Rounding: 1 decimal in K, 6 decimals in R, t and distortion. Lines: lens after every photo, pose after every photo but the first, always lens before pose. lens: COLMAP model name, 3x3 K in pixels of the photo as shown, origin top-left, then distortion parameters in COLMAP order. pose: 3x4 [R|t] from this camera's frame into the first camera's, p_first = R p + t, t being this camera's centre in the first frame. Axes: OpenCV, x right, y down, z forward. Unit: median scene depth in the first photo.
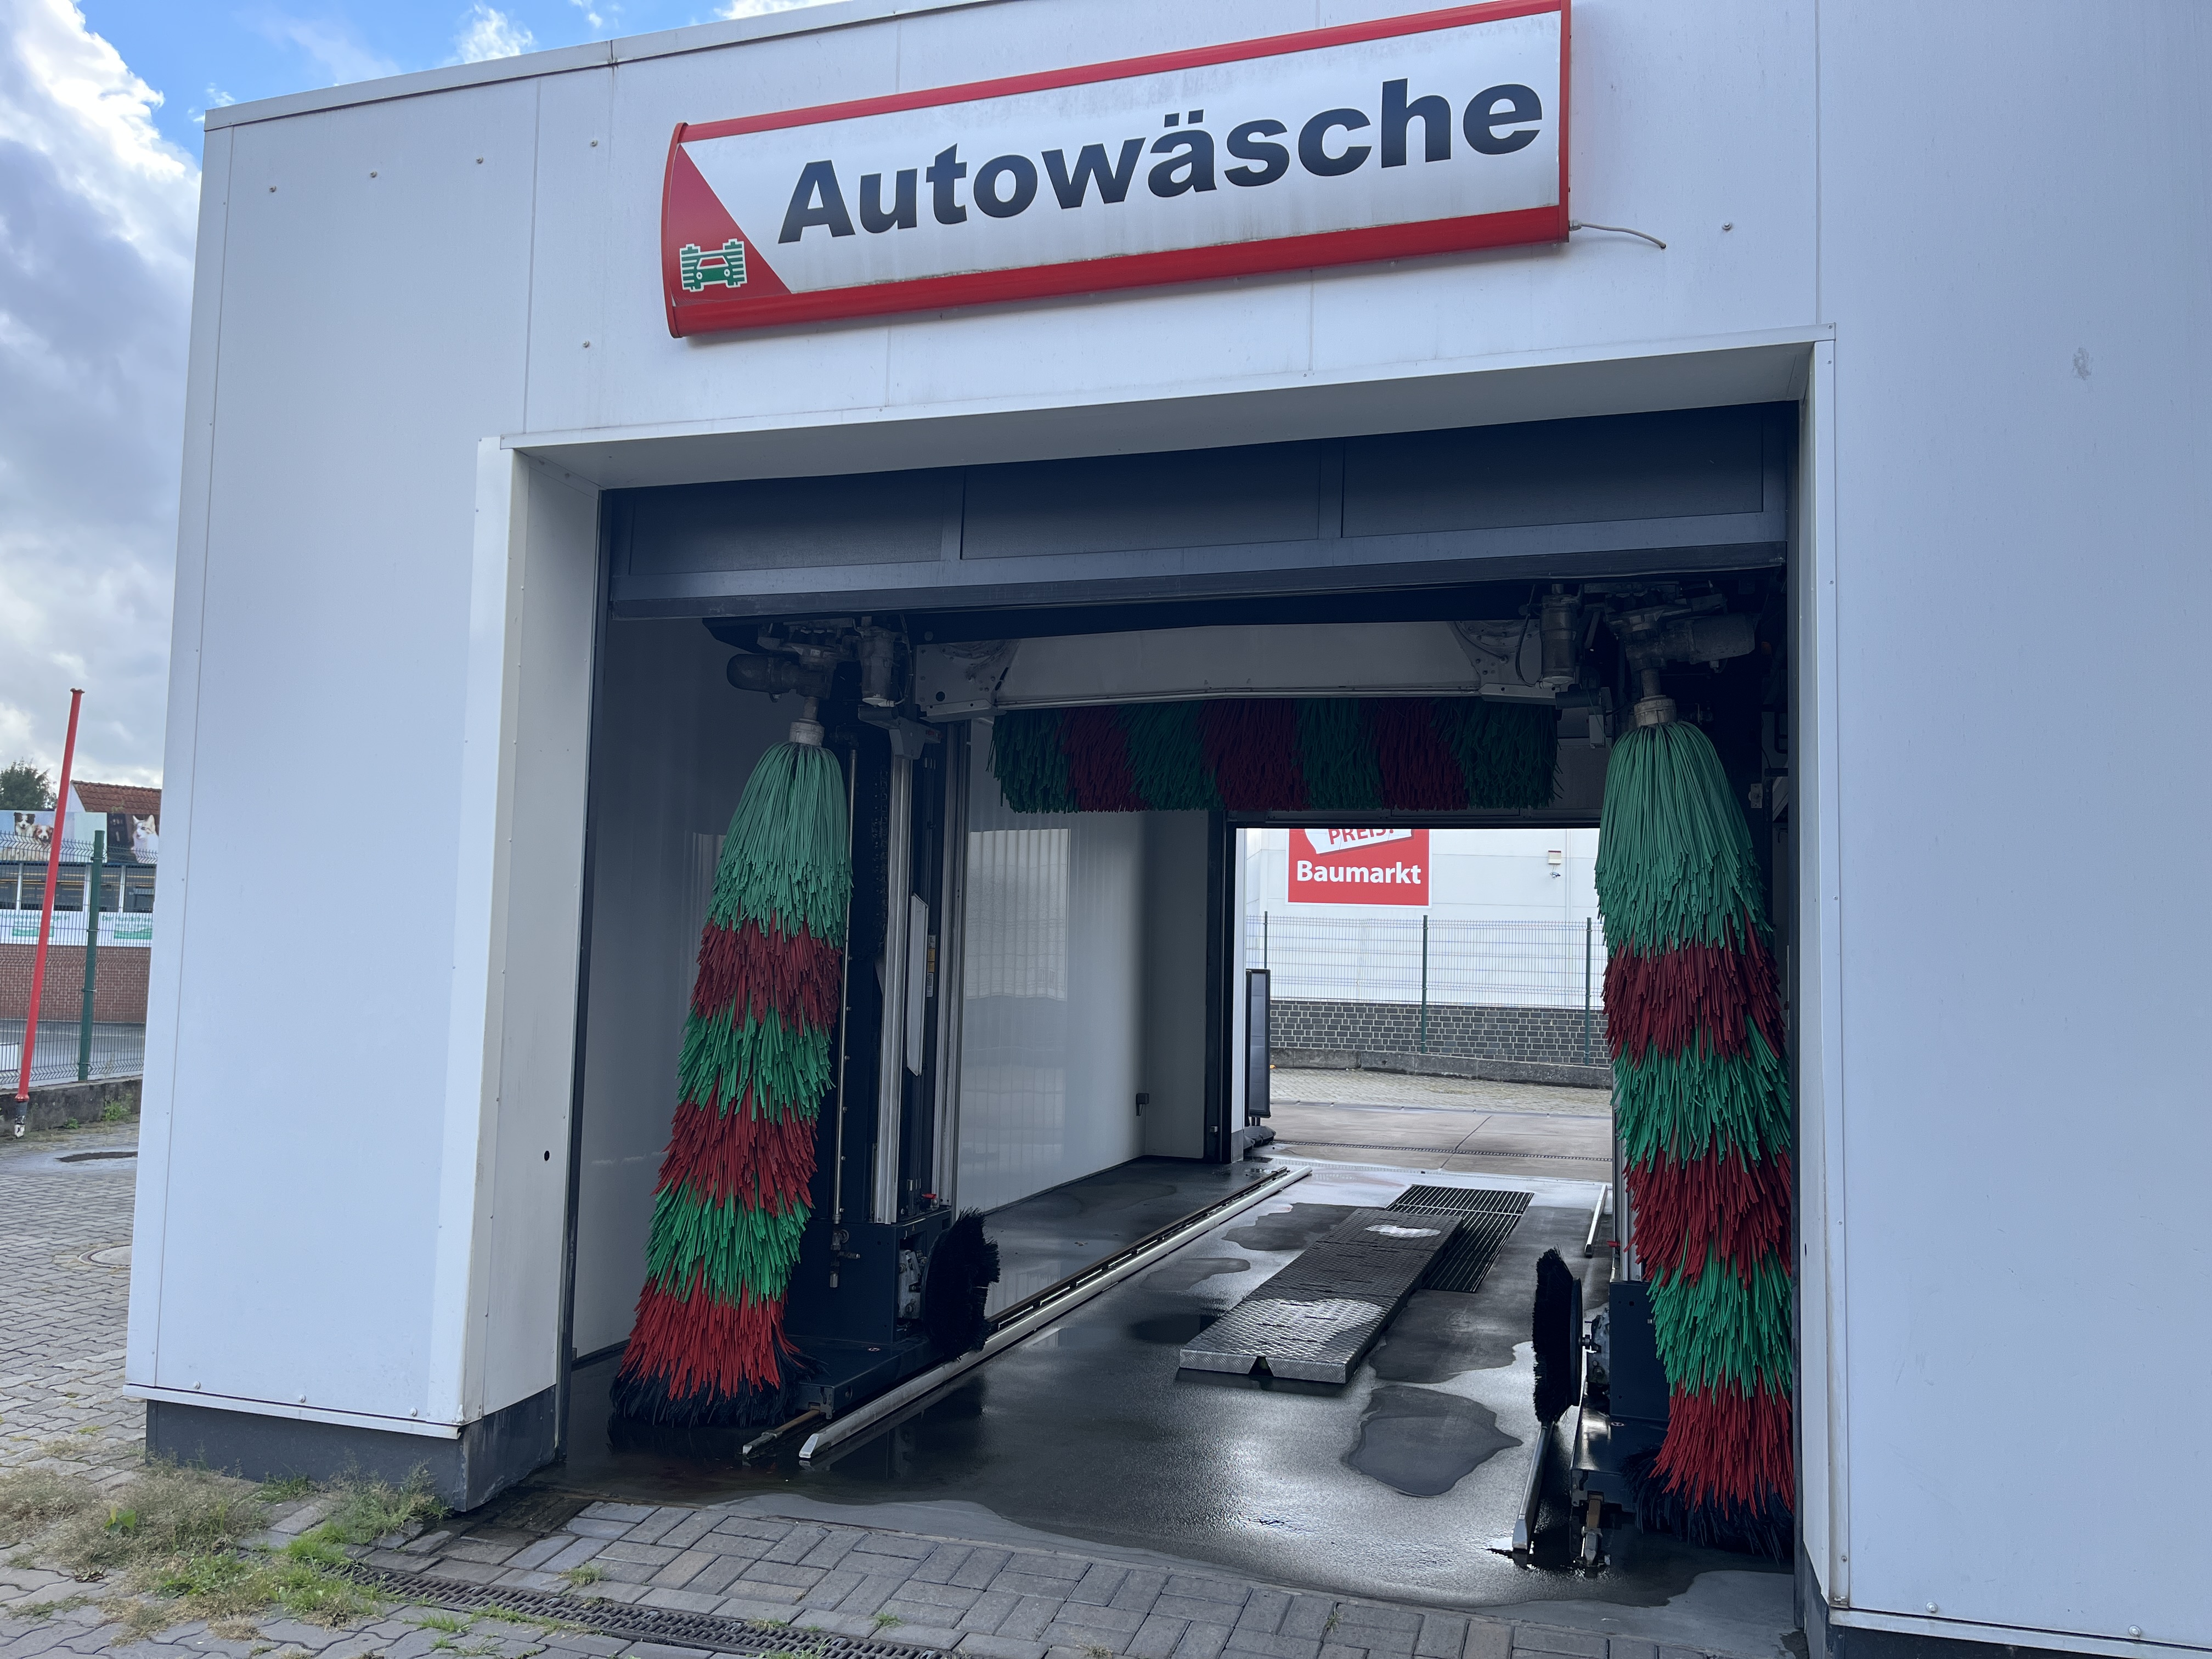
lens RADIAL K [[1670.2, 0, 1108.3], [0, 1670.2, 833.6], [0, 0, 1]] dist [0.042970, -0.036194]
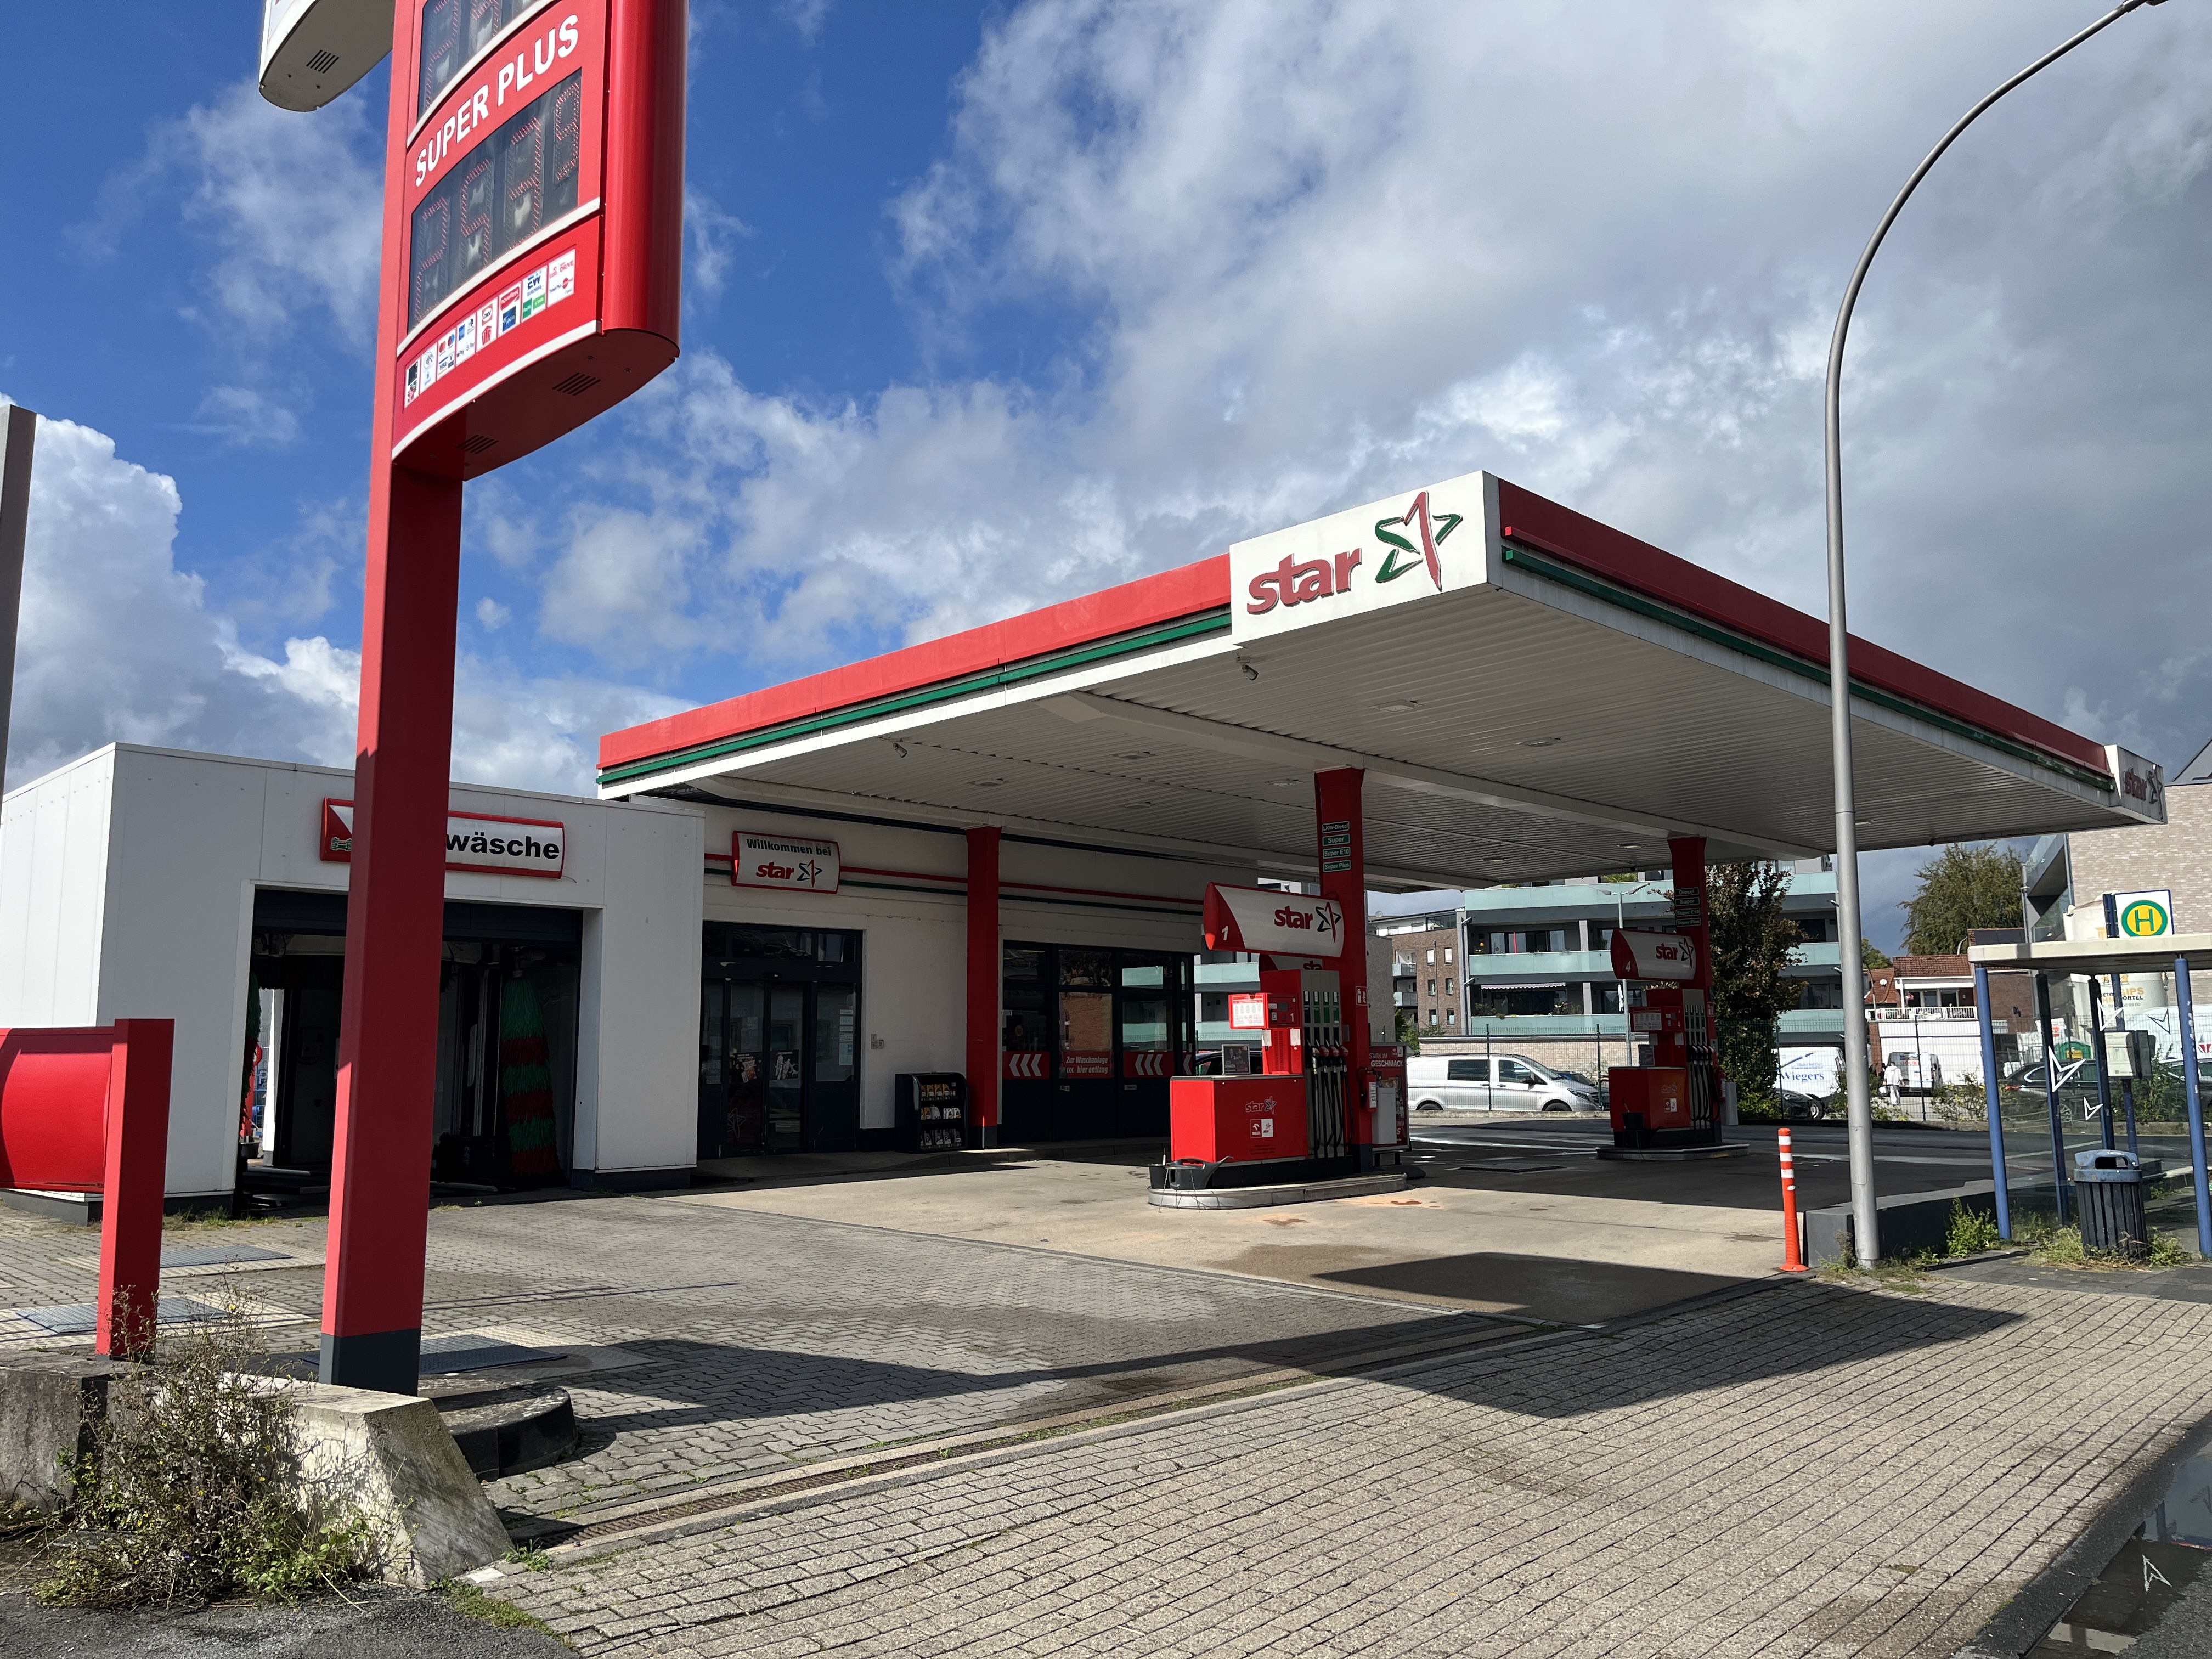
lens RADIAL K [[1670.2, 0, 1106.4], [0, 1670.2, 826.5], [0, 0, 1]] dist [0.042970, -0.036194]
pose [[0.442869, 0.097912, 0.891224, -3.027734], [-0.035229, 0.995152, -0.091823, -0.121827], [-0.895894, 0.009269, 0.444171, -2.268593]]
